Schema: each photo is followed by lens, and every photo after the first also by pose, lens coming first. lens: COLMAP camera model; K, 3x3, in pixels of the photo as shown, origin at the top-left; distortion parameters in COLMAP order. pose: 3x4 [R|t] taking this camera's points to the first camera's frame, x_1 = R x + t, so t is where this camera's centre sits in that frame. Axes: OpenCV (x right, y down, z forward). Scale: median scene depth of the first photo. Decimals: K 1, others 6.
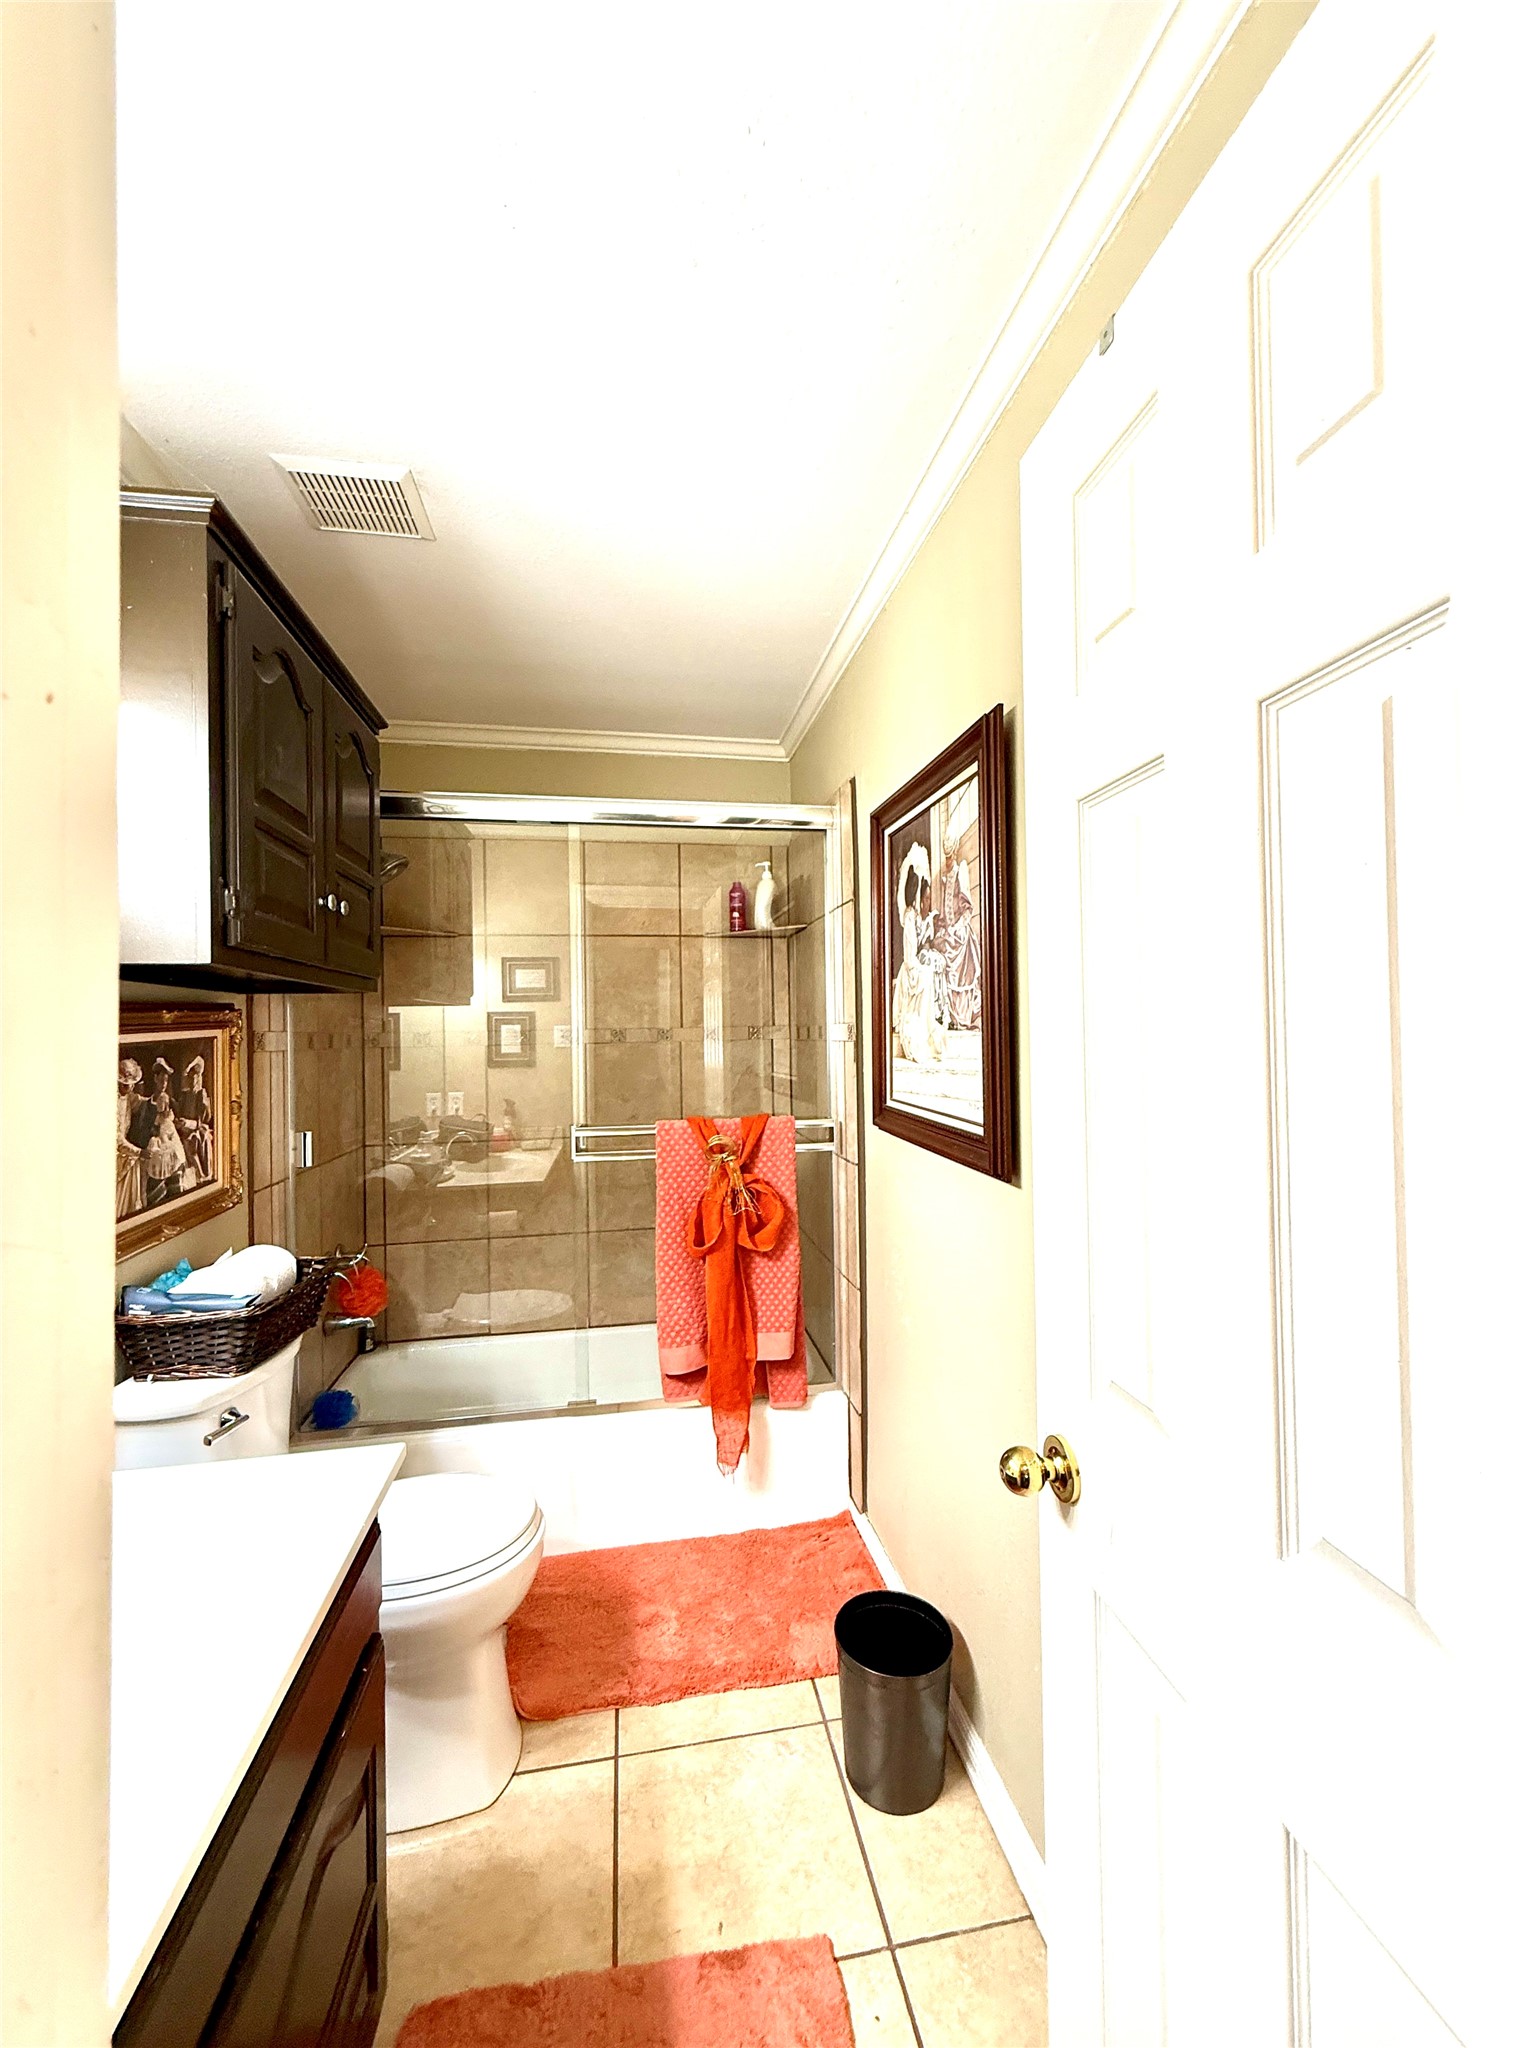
lens RADIAL K [[819.0, 0, 769.7], [0, 819.0, 1022.1], [0, 0, 1]] dist [-0.001441, 0.001012]
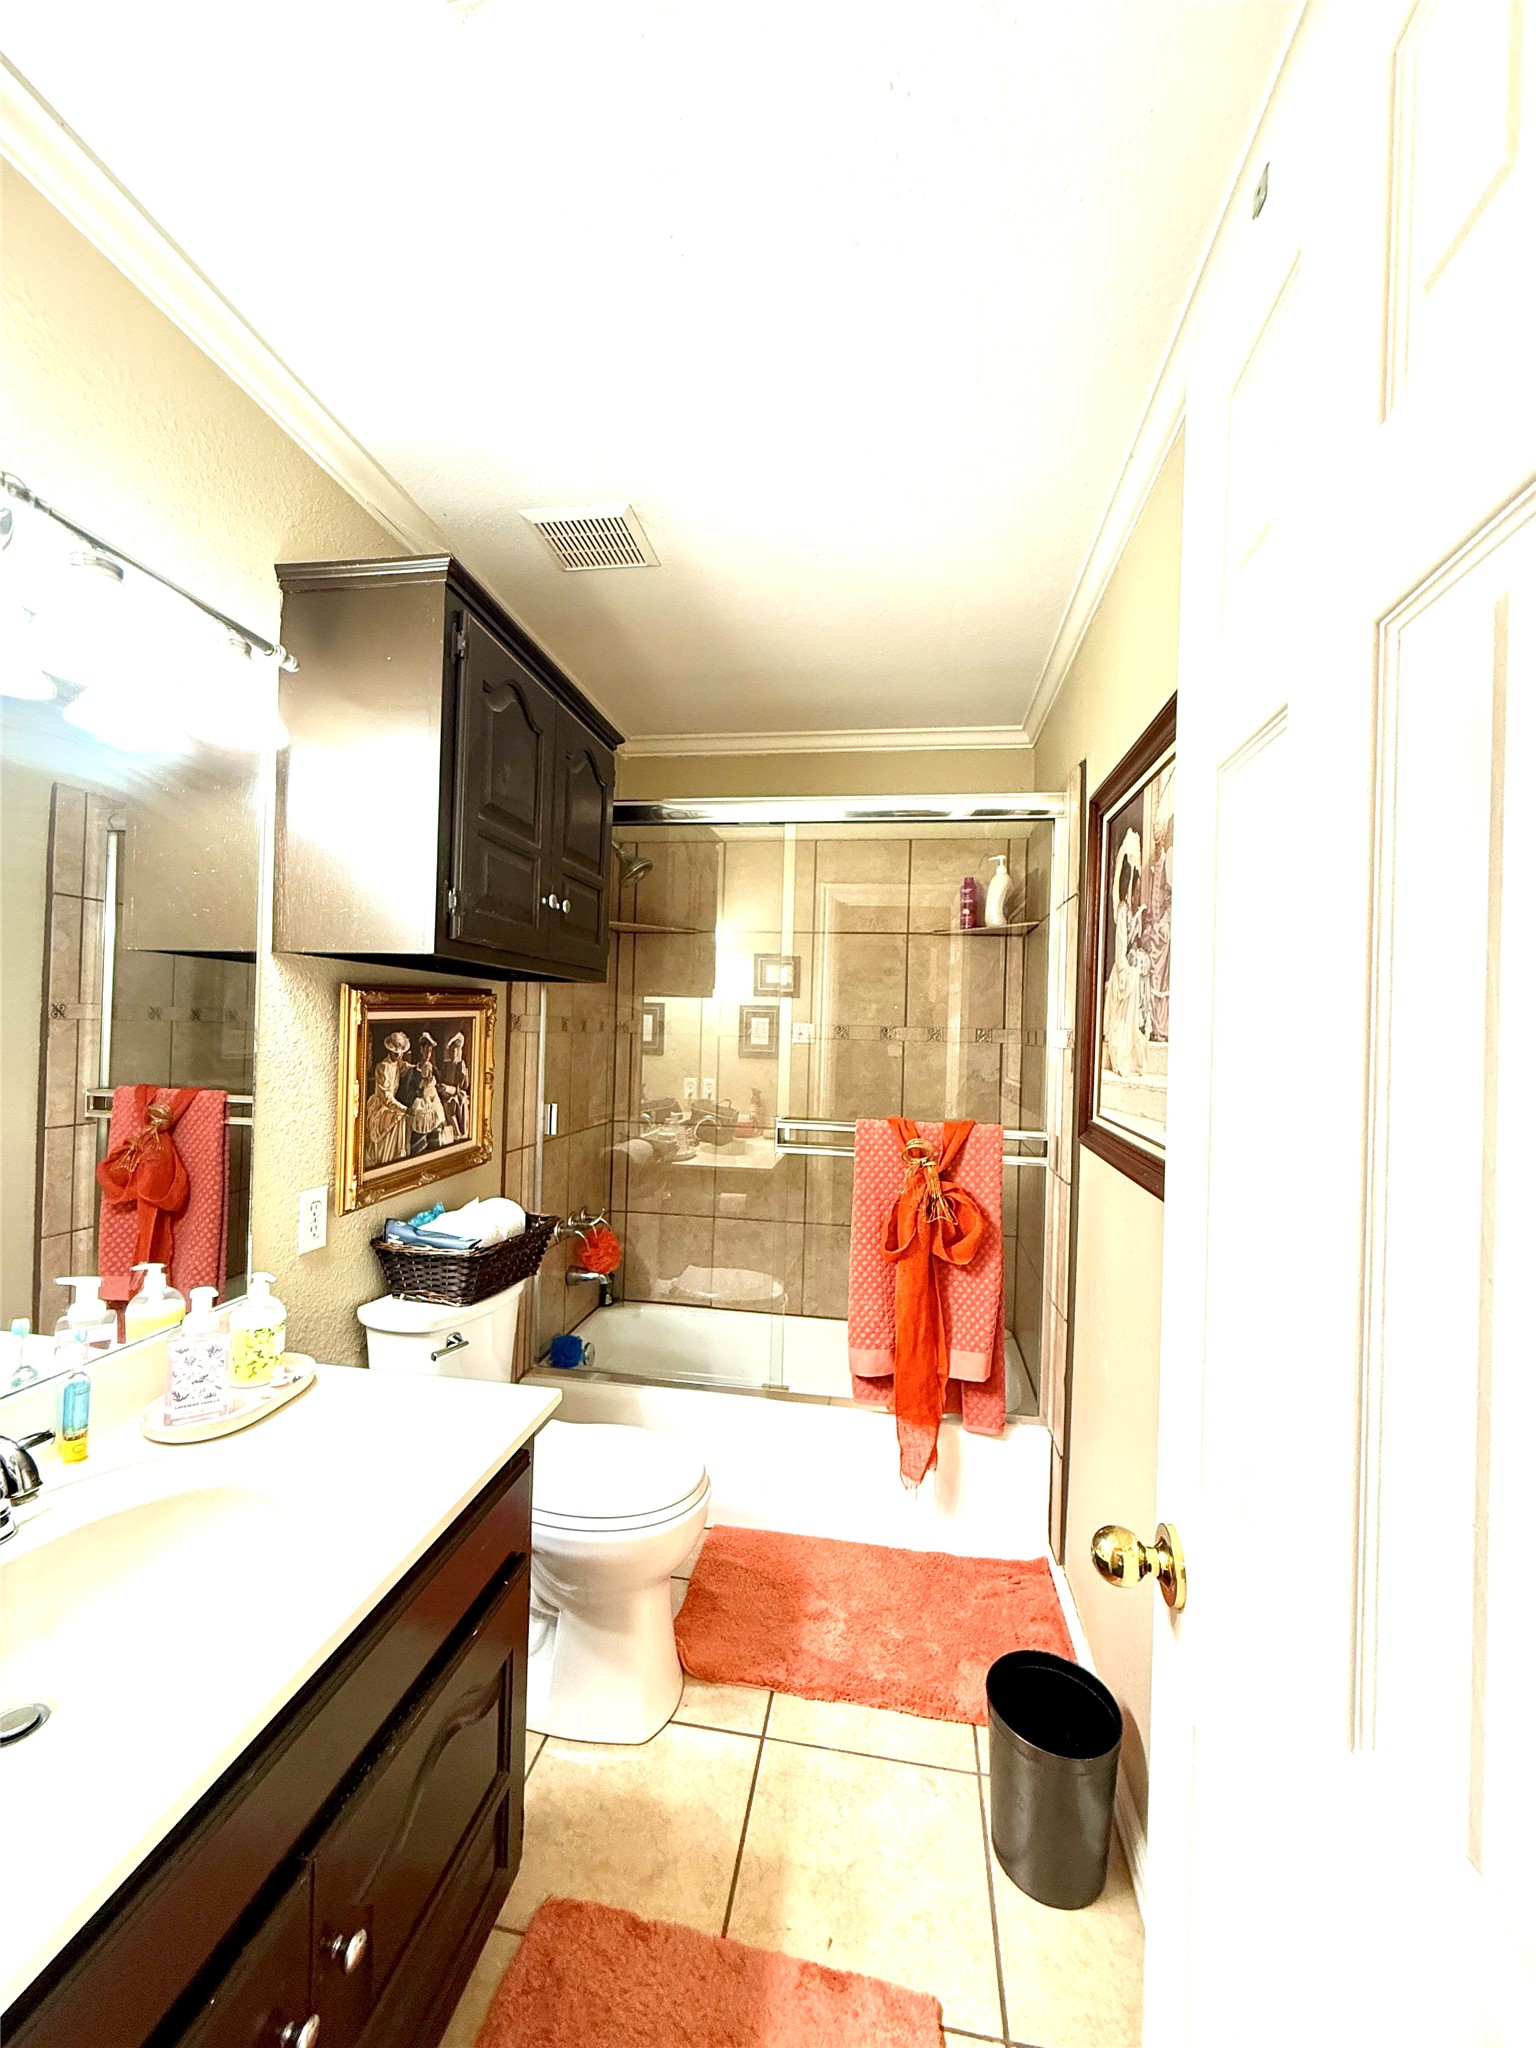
lens RADIAL K [[819.0, 0, 769.6], [0, 819.0, 1022.0], [0, 0, 1]] dist [-0.001441, 0.001012]
pose [[0.941595, 0.040172, -0.334343, 0.108597], [-0.039570, 0.999180, 0.008614, -0.001566], [0.334414, 0.005119, 0.942412, 0.031992]]
